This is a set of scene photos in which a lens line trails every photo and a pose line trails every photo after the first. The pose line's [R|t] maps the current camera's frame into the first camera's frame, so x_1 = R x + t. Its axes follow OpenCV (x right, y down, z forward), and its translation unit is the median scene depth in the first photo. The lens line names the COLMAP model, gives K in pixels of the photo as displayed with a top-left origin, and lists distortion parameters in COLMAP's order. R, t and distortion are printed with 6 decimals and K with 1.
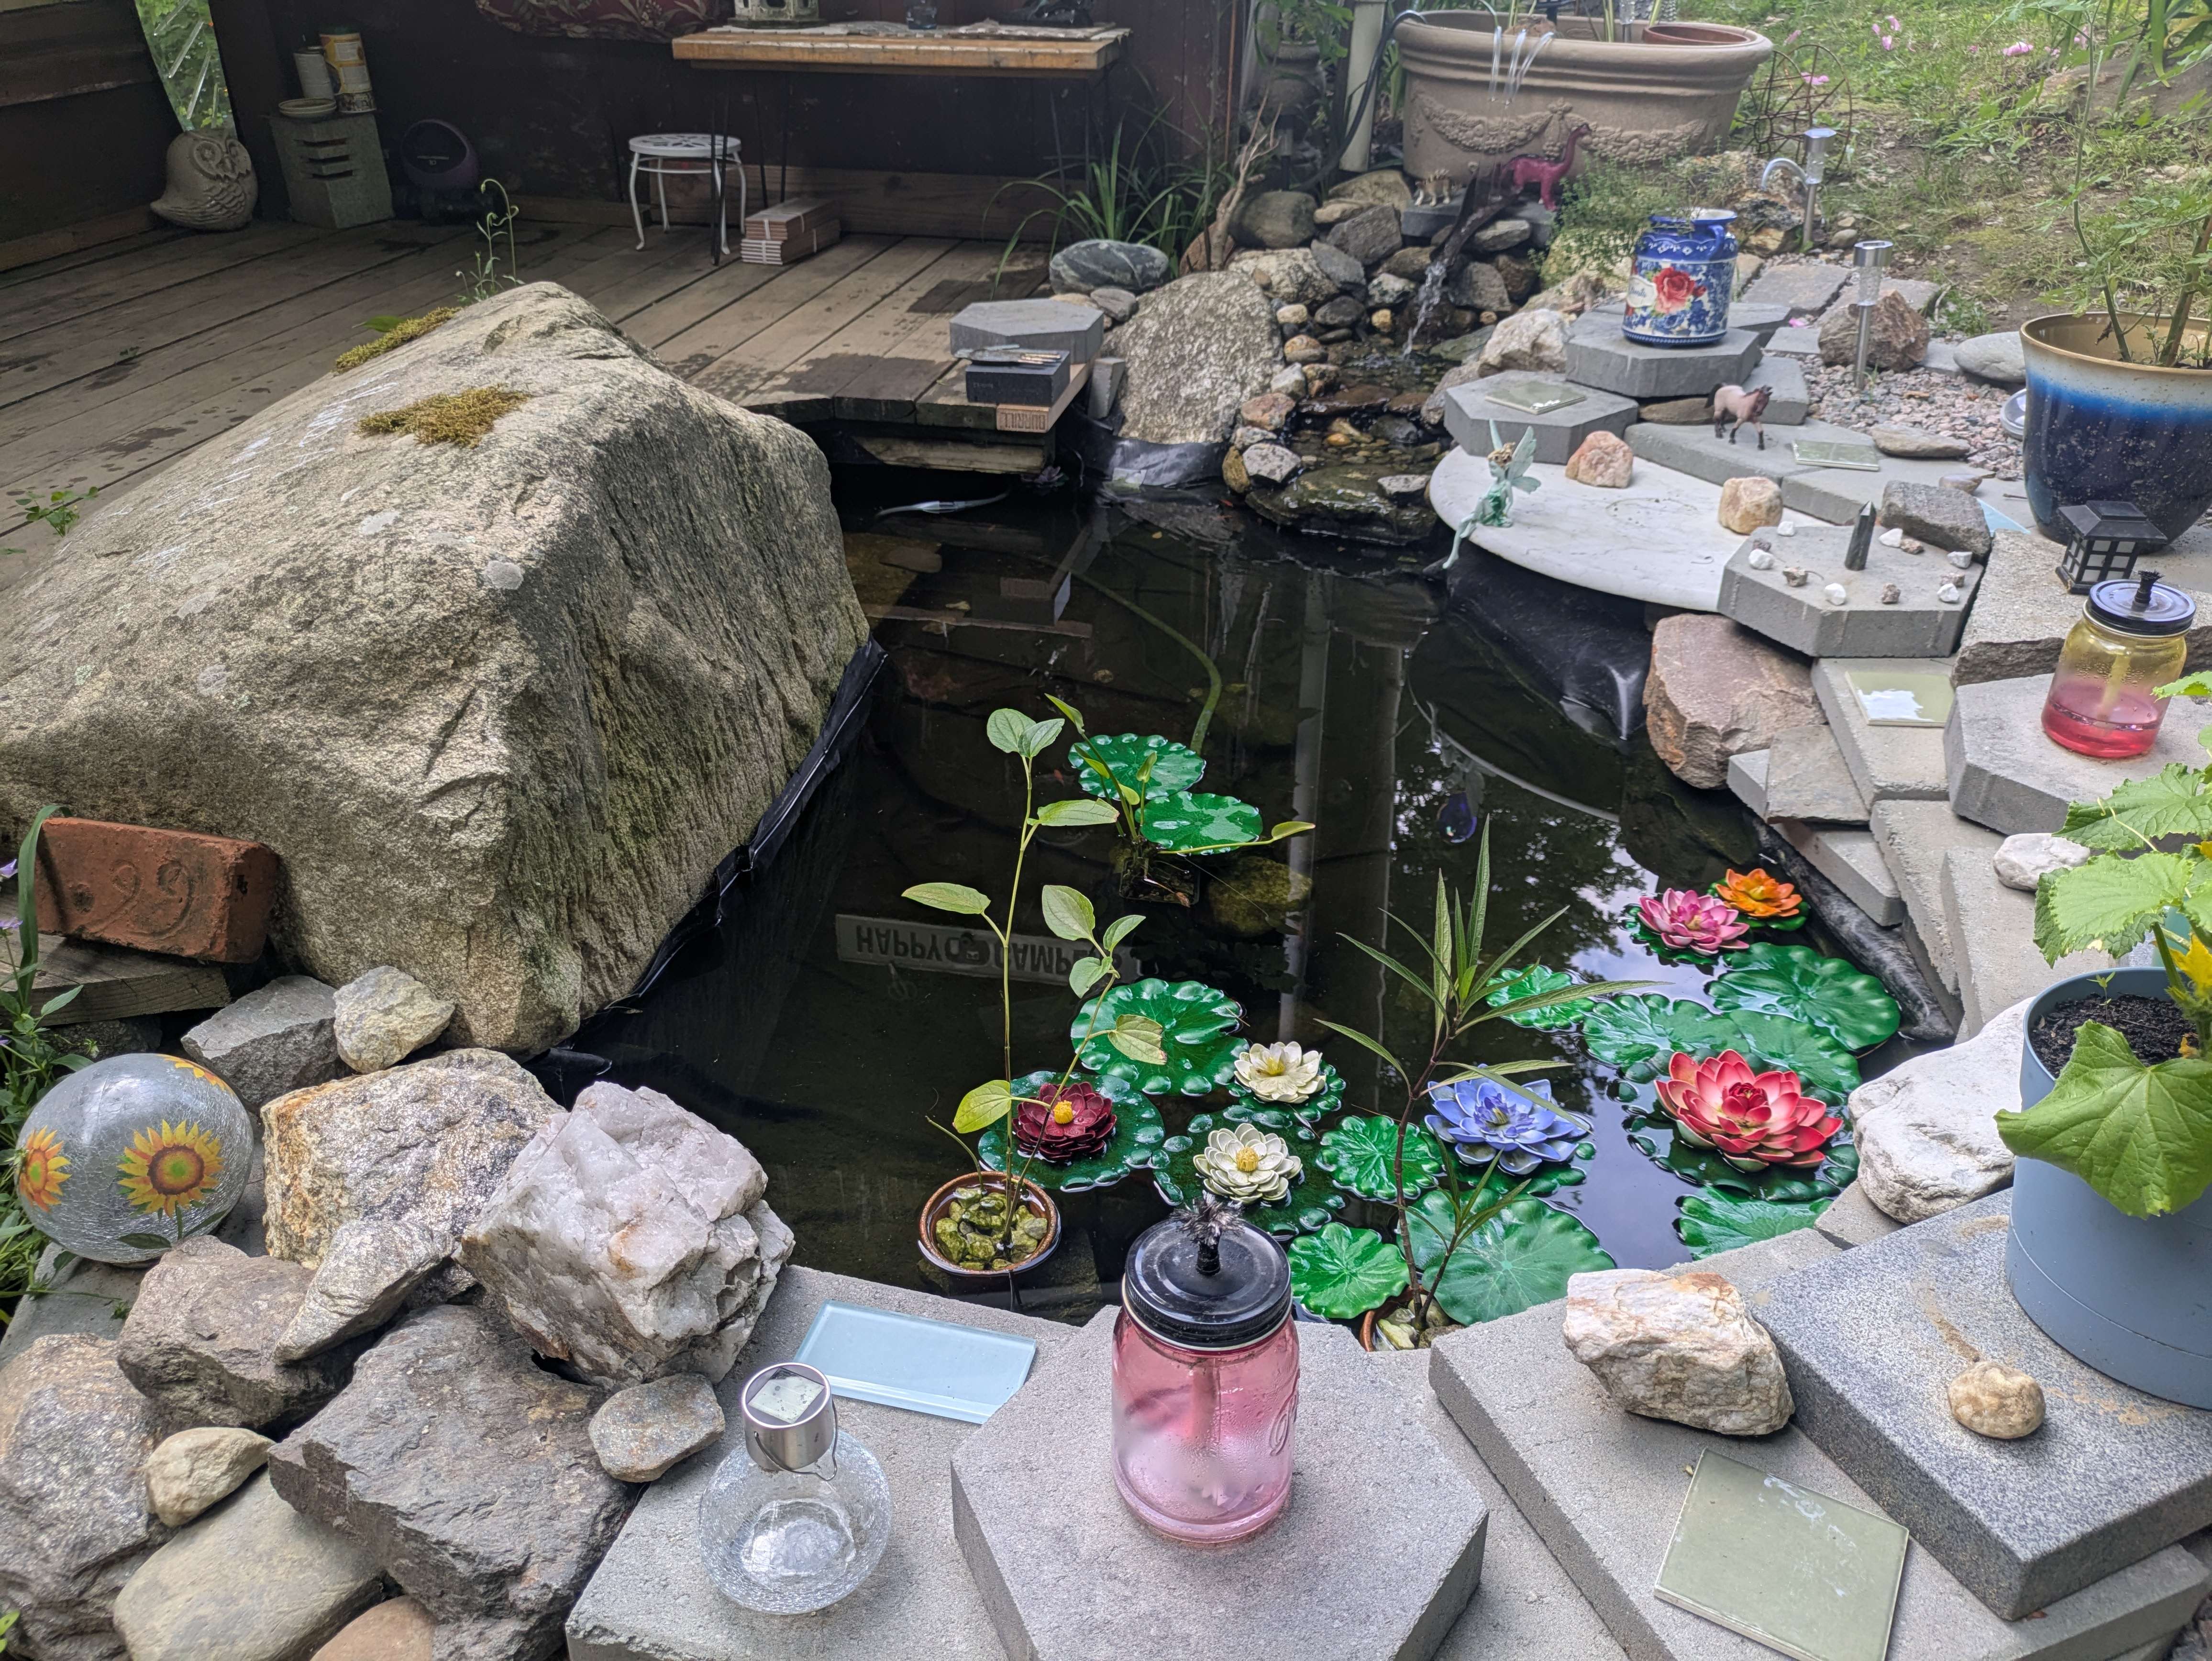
lens RADIAL K [[1664.5, 0, 1056.3], [0, 1664.5, 824.1], [0, 0, 1]] dist [0.034880, -0.024599]
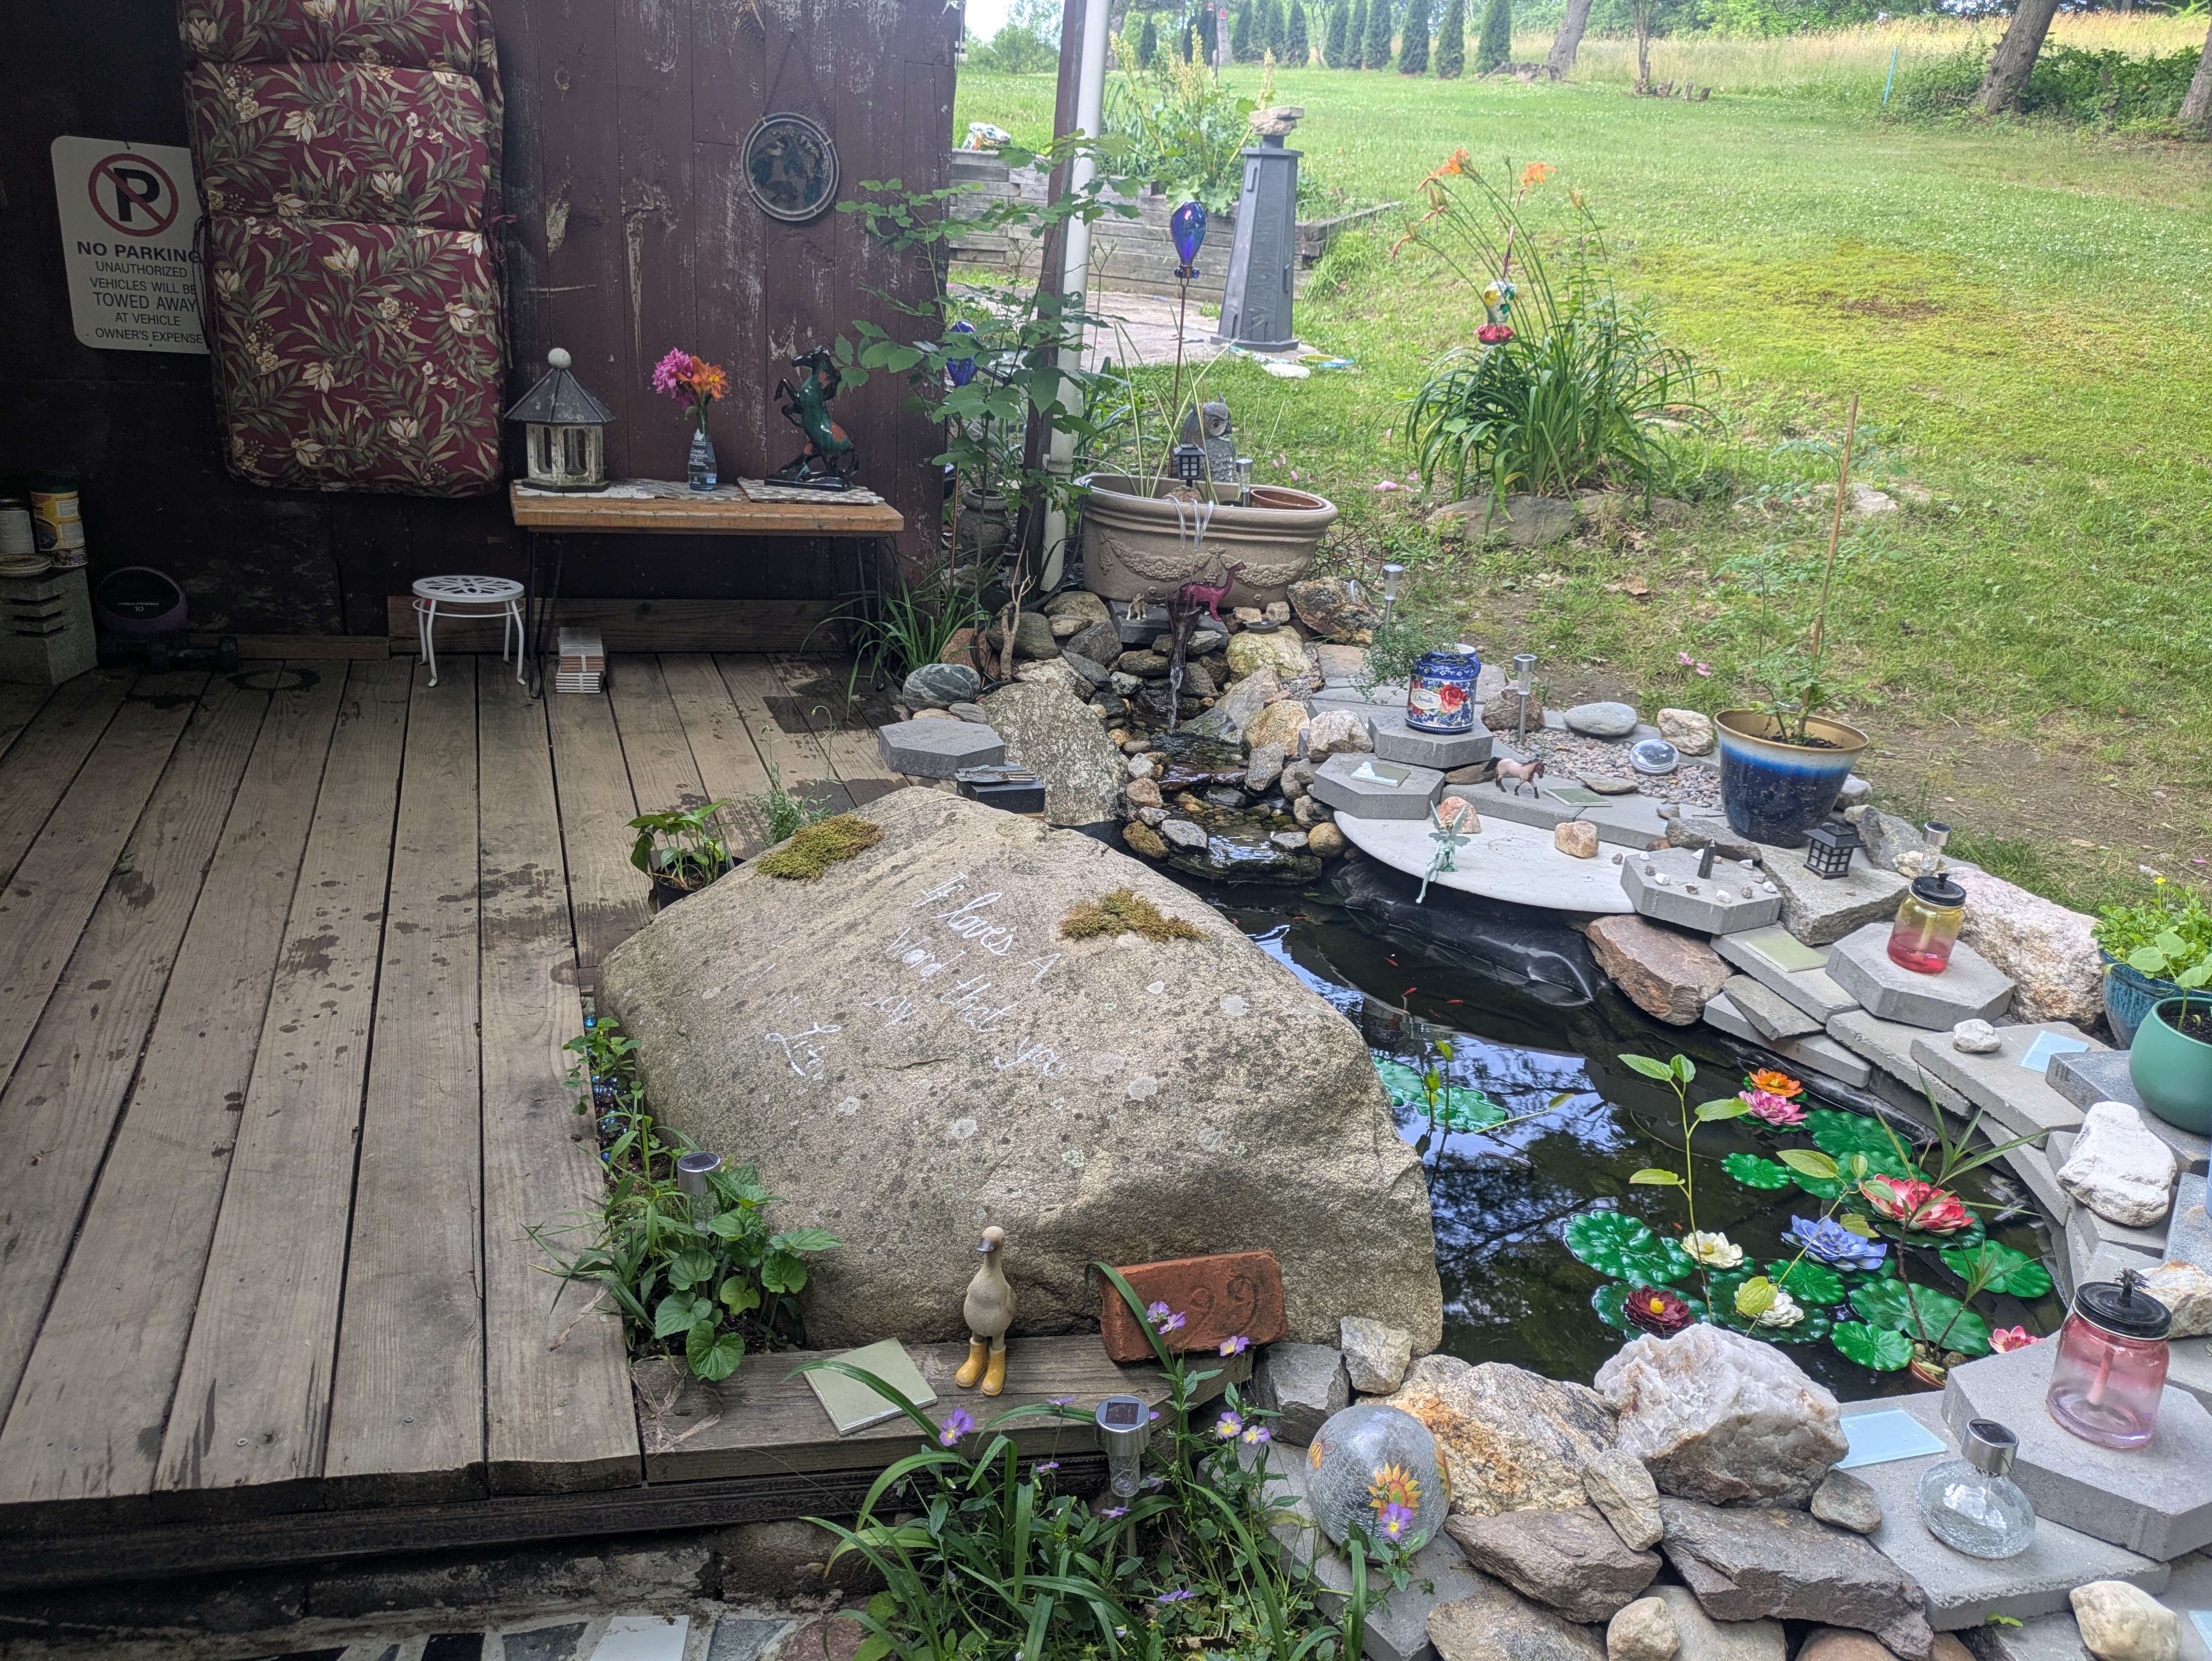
lens RADIAL K [[1664.5, 0, 1066.3], [0, 1664.5, 821.7], [0, 0, 1]] dist [0.034880, -0.024599]
pose [[0.856343, -0.114221, 0.503616, -0.904864], [0.192162, 0.975680, -0.105464, -0.156847], [-0.479322, 0.187089, 0.857466, -0.121917]]
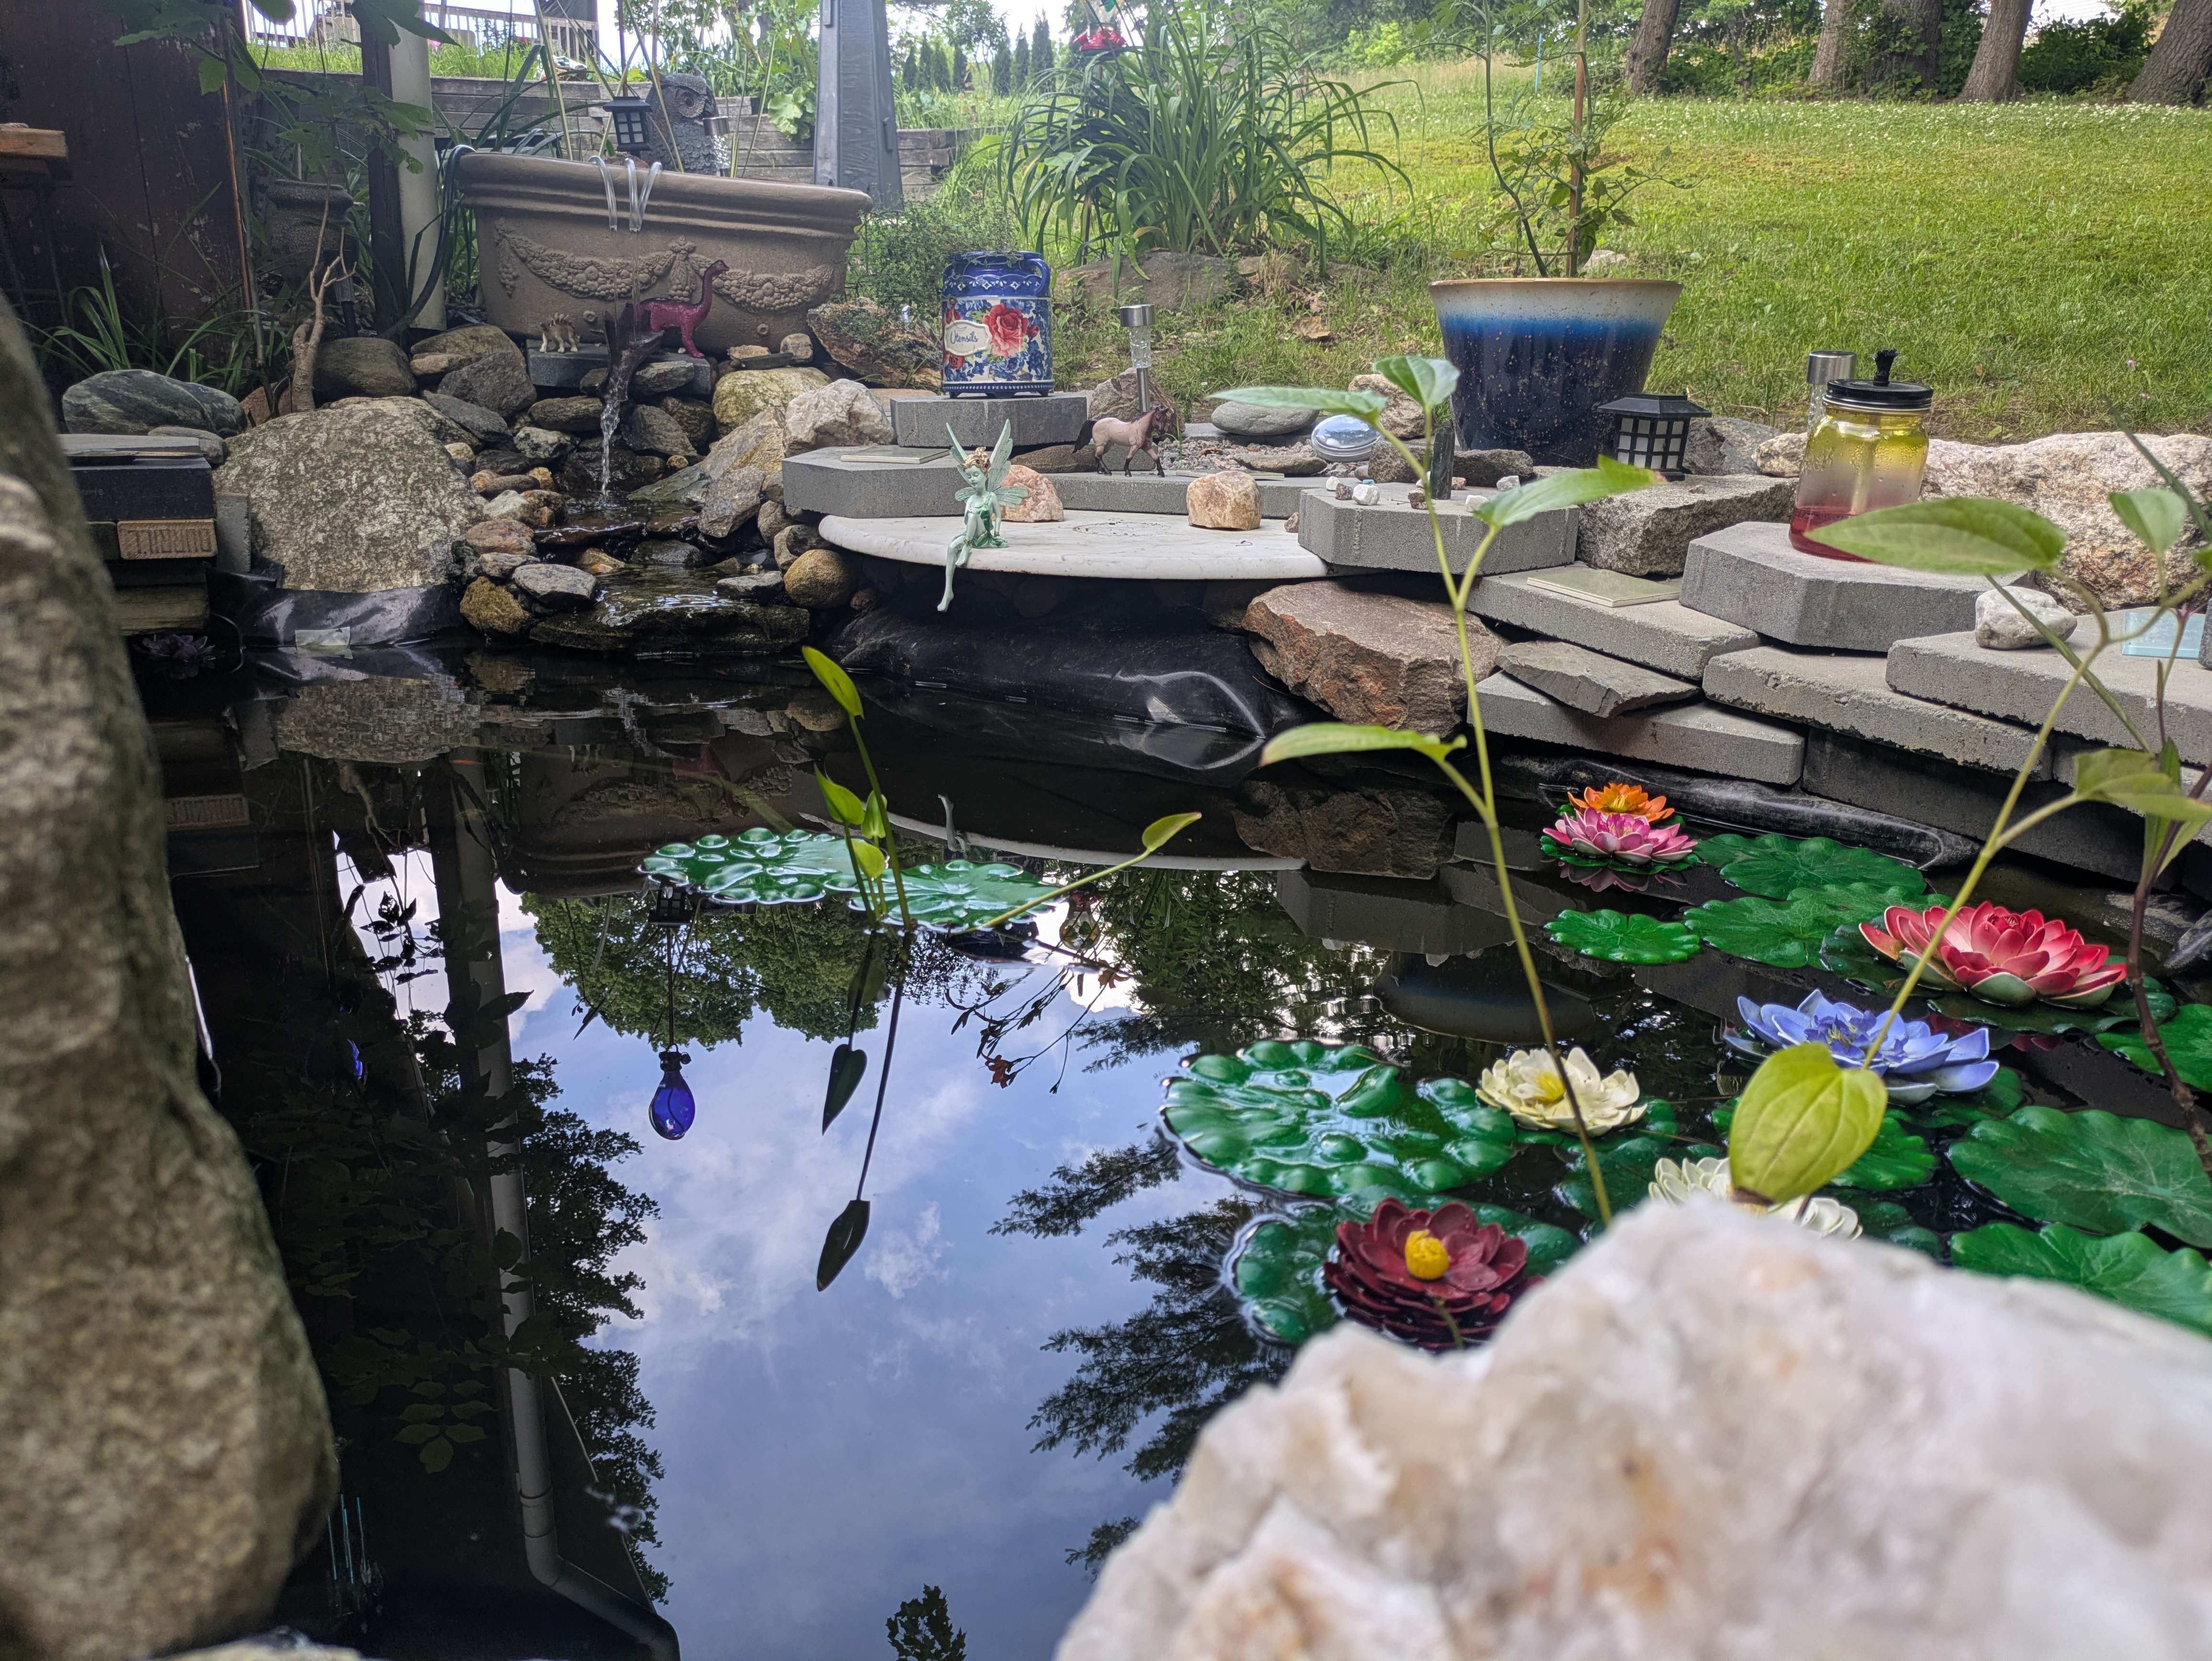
lens RADIAL K [[1664.5, 0, 1108.3], [0, 1664.5, 813.5], [0, 0, 1]] dist [0.034880, -0.024599]
pose [[0.748141, -0.156354, 0.644856, -0.264448], [0.304337, 0.944447, -0.124088, 0.064120], [-0.589631, 0.289089, 0.754164, 0.492833]]
